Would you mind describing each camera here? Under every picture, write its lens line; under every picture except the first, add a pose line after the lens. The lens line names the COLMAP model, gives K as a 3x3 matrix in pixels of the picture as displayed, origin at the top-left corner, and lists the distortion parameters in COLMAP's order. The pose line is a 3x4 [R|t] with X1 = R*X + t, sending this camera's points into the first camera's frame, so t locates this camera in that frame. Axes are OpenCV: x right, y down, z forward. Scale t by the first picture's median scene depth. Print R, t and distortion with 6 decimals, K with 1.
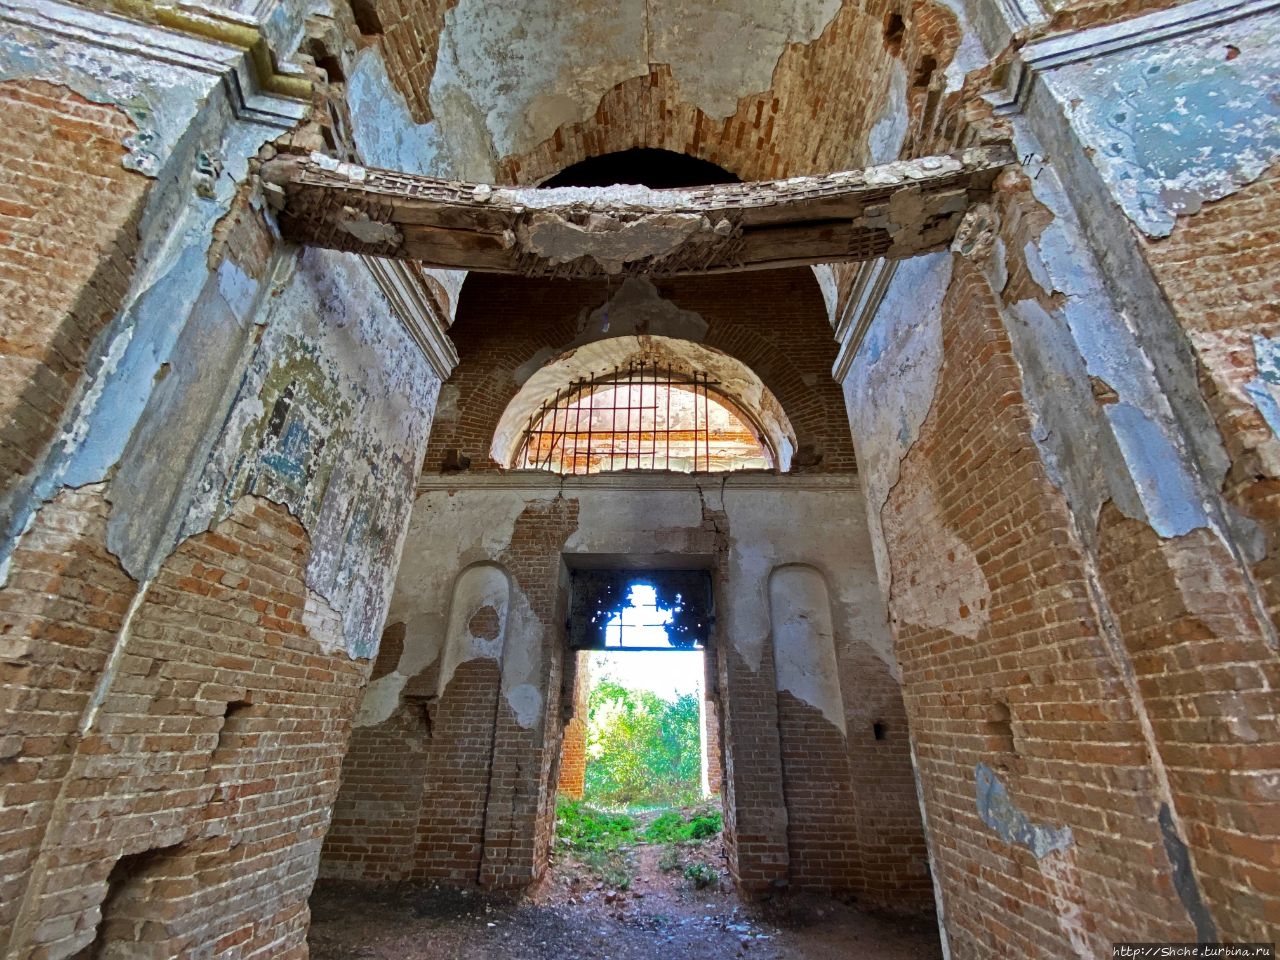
lens RADIAL K [[521.1, 0, 636.8], [0, 521.1, 479.1], [0, 0, 1]] dist [-0.004804, -0.008042]
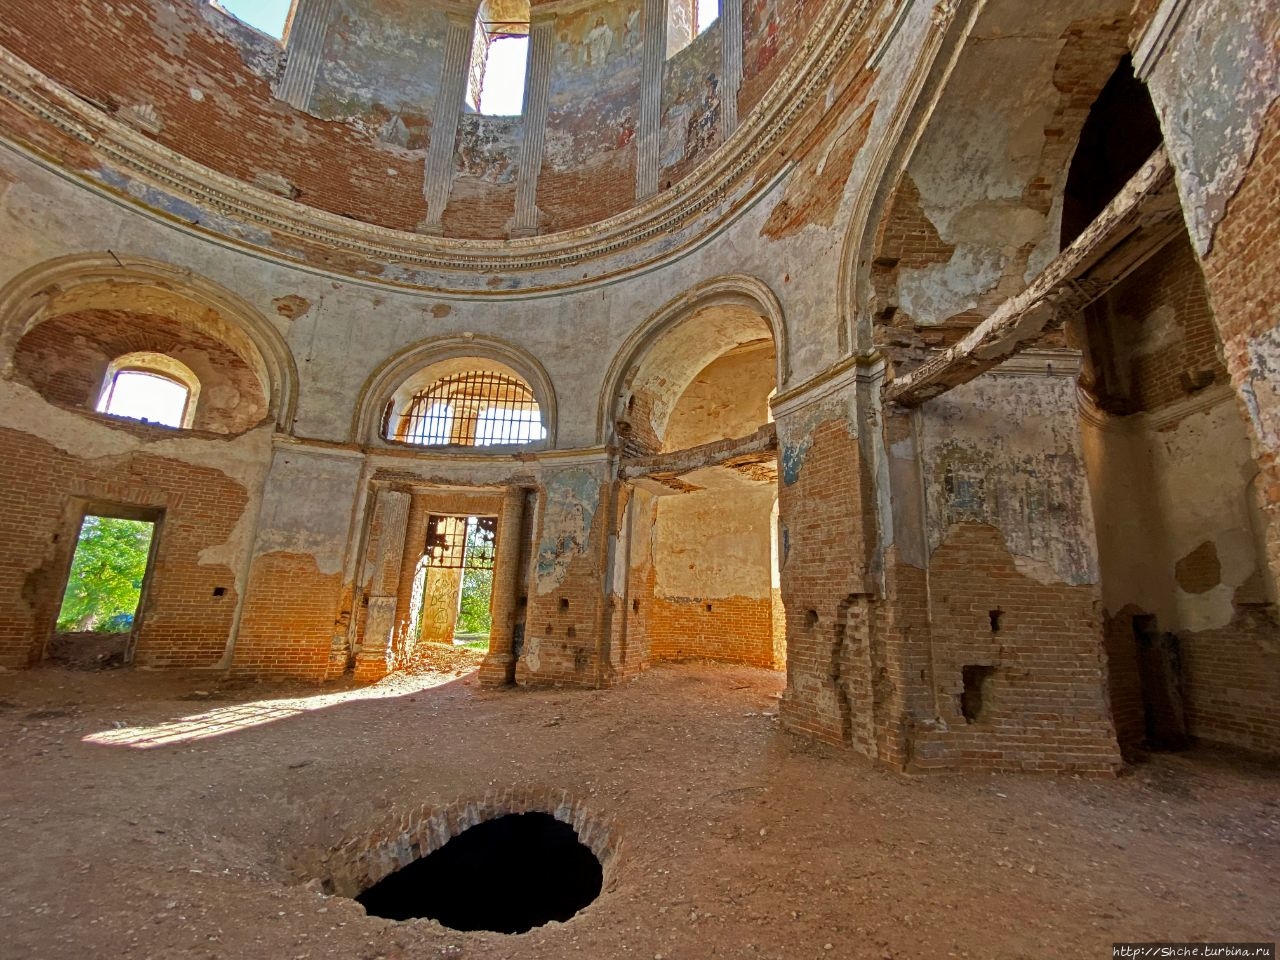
lens RADIAL K [[521.1, 0, 655.7], [0, 521.1, 483.4], [0, 0, 1]] dist [-0.004804, -0.008042]
pose [[0.032051, -0.227066, -0.973352, 1.222182], [0.388886, 0.899947, -0.197137, -0.154688], [0.920728, -0.372204, 0.117147, -0.327055]]
